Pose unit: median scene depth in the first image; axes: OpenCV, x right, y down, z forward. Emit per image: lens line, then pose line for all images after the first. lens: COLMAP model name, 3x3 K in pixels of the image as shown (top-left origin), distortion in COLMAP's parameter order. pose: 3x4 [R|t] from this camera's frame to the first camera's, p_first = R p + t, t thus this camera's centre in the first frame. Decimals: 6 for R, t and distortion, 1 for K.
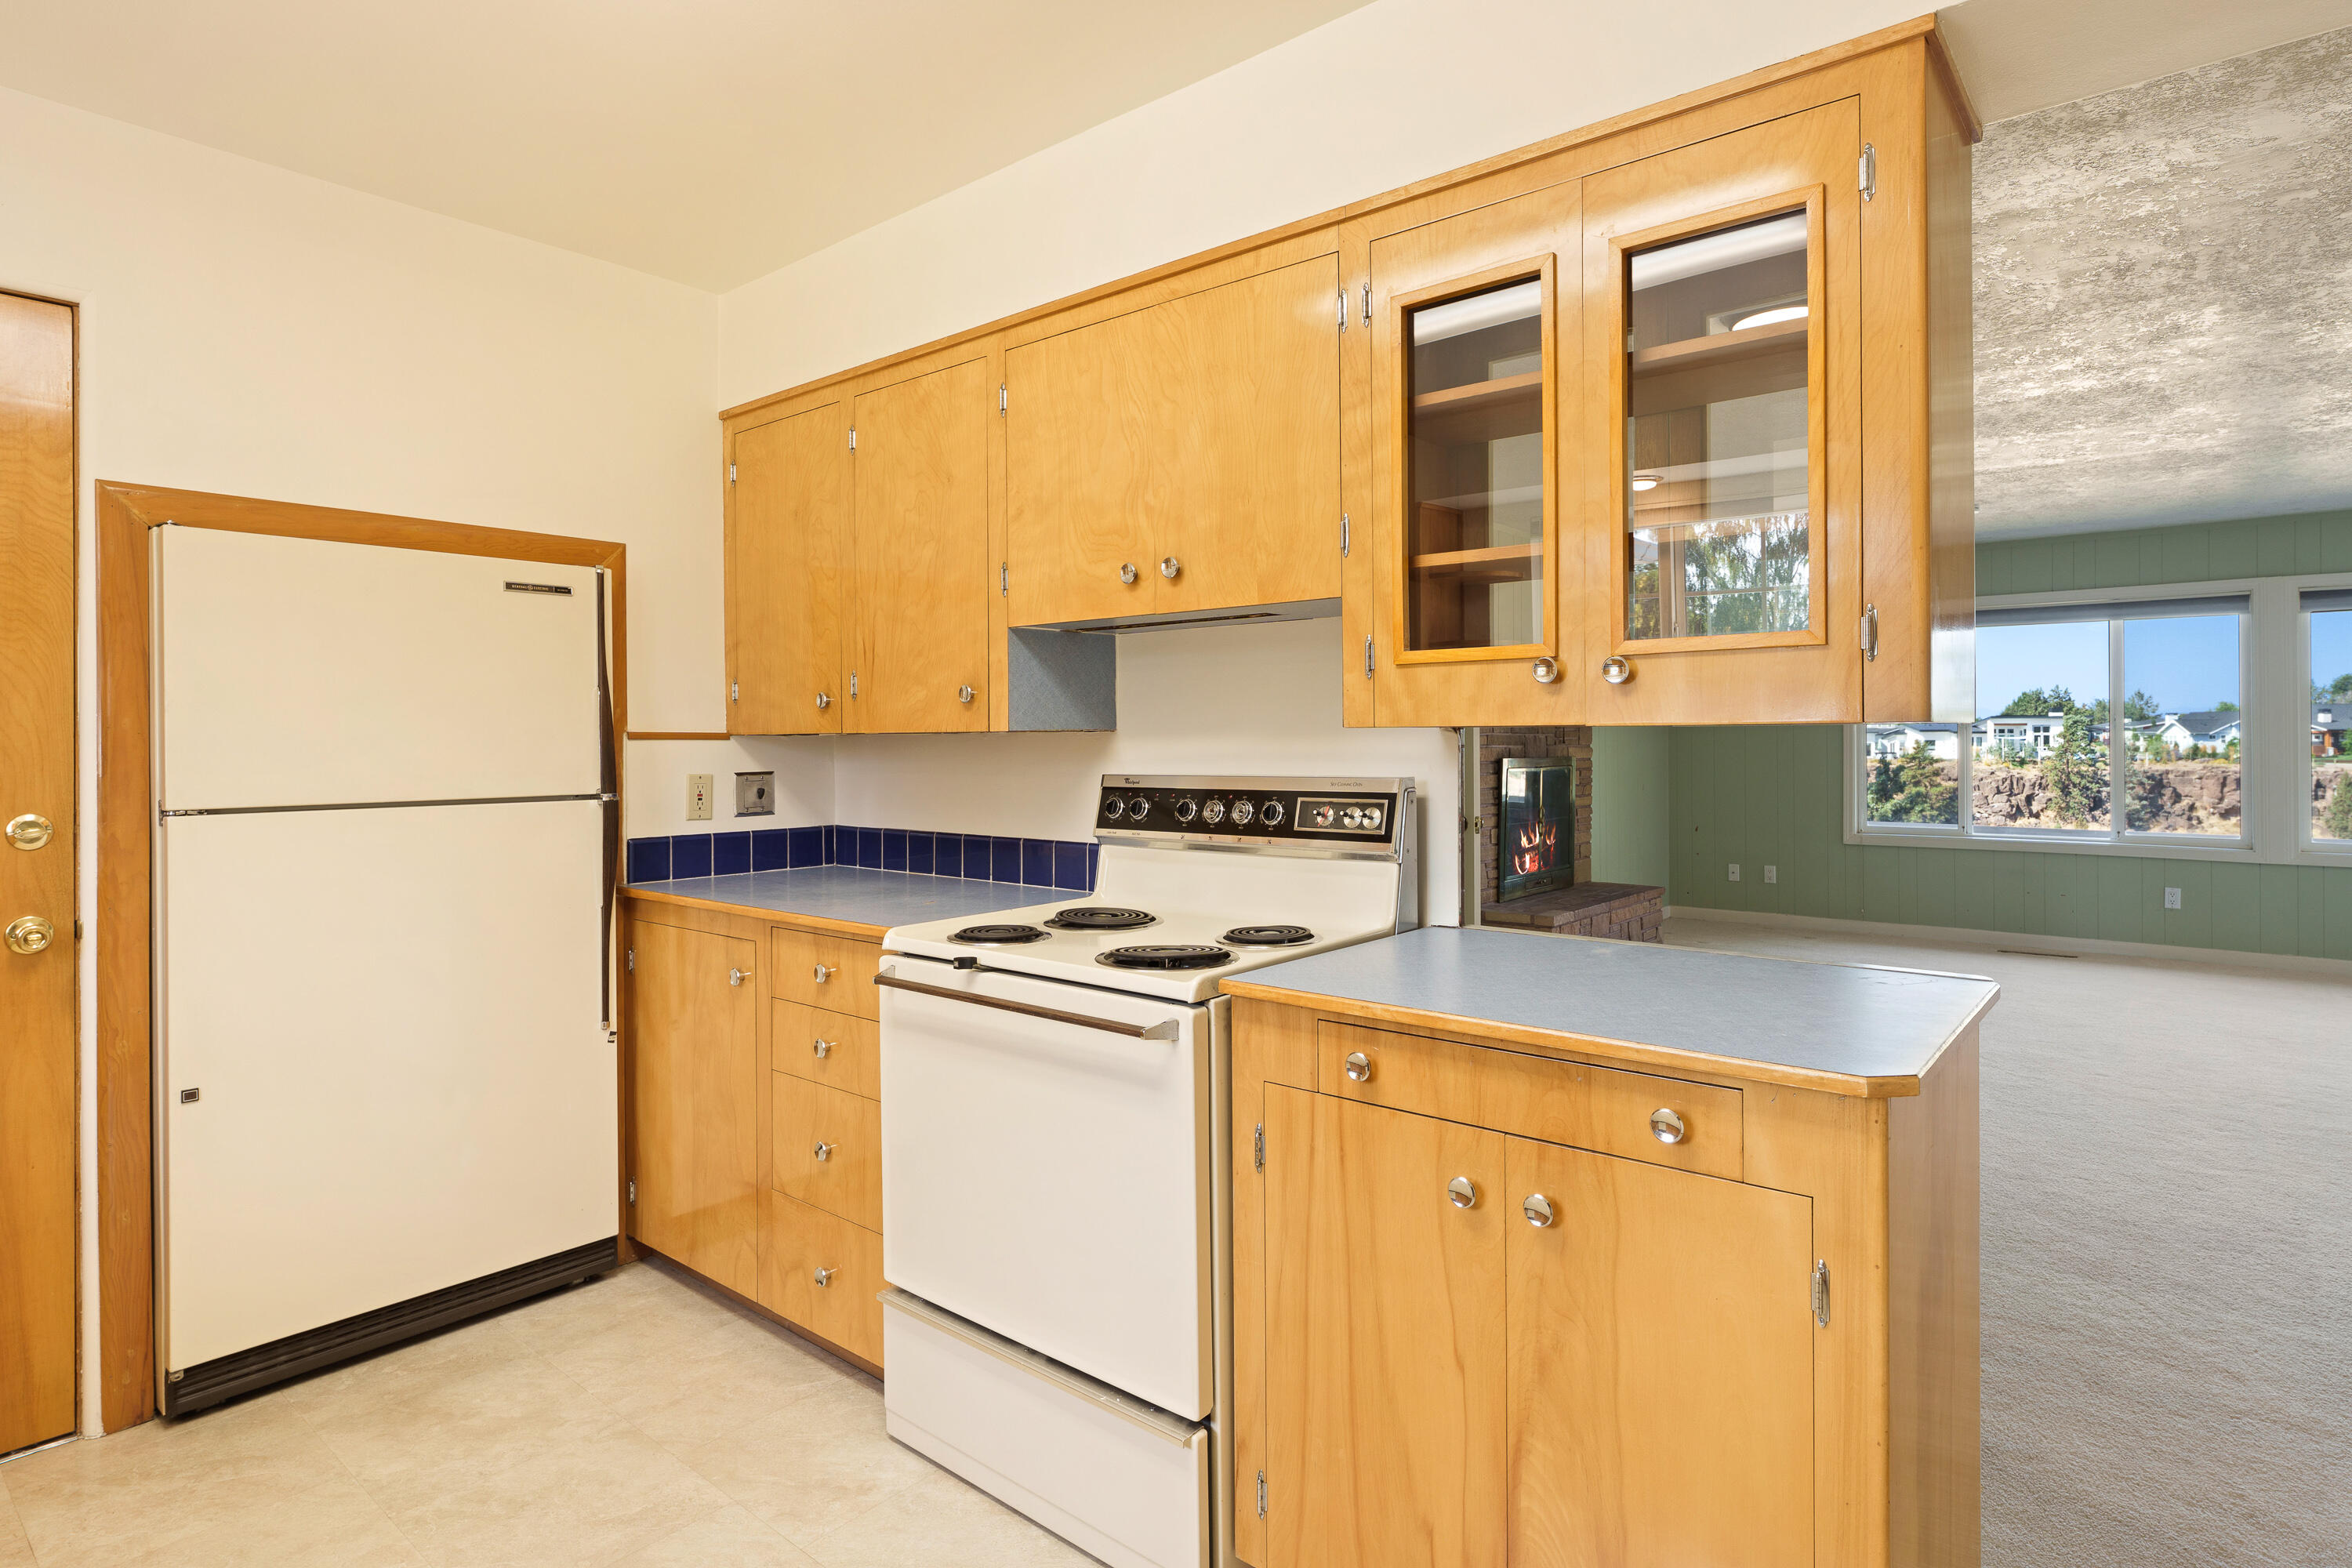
lens RADIAL K [[1236.4, 0, 1176.0], [0, 1236.4, 784.0], [0, 0, 1]] dist [0.014323, -0.000908]
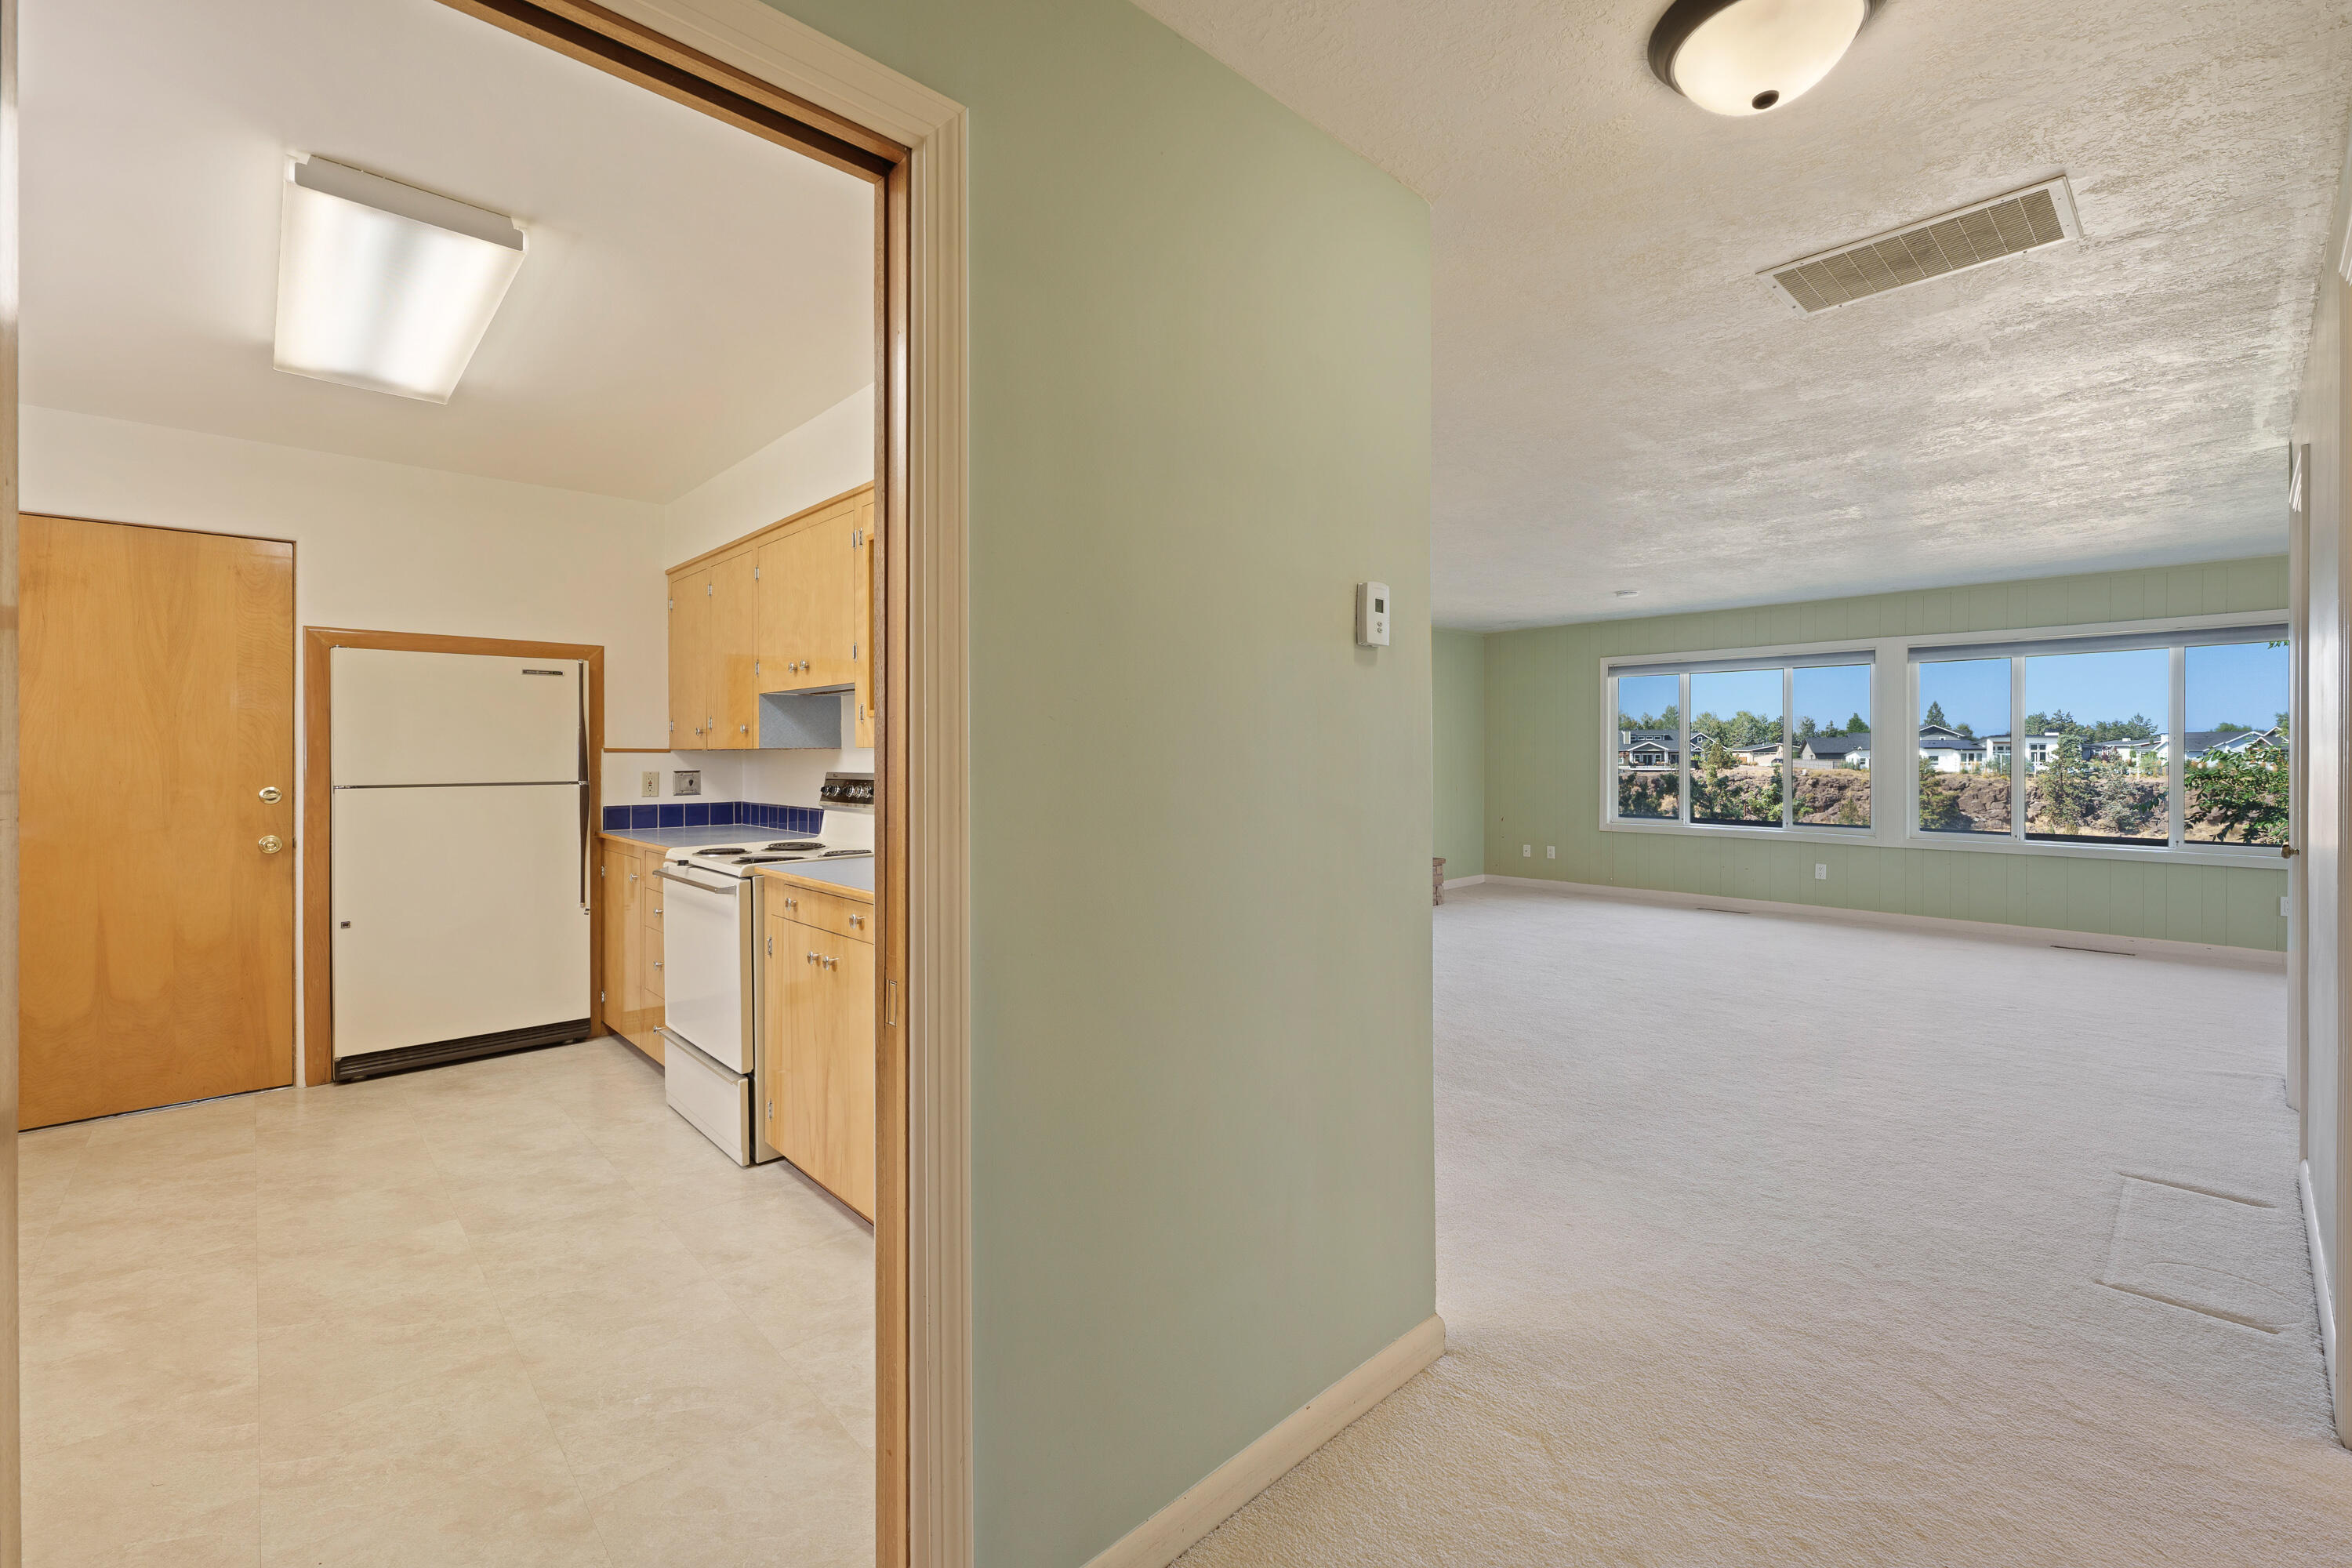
lens RADIAL K [[981.7, 0, 1212.2], [0, 981.7, 791.6], [0, 0, 1]] dist [0.017004, 0.000256]
pose [[0.994683, 0.006948, -0.102752, 0.598670], [-0.006664, 0.999973, 0.003103, 0.011884], [0.102771, -0.002402, 0.994702, -0.362437]]
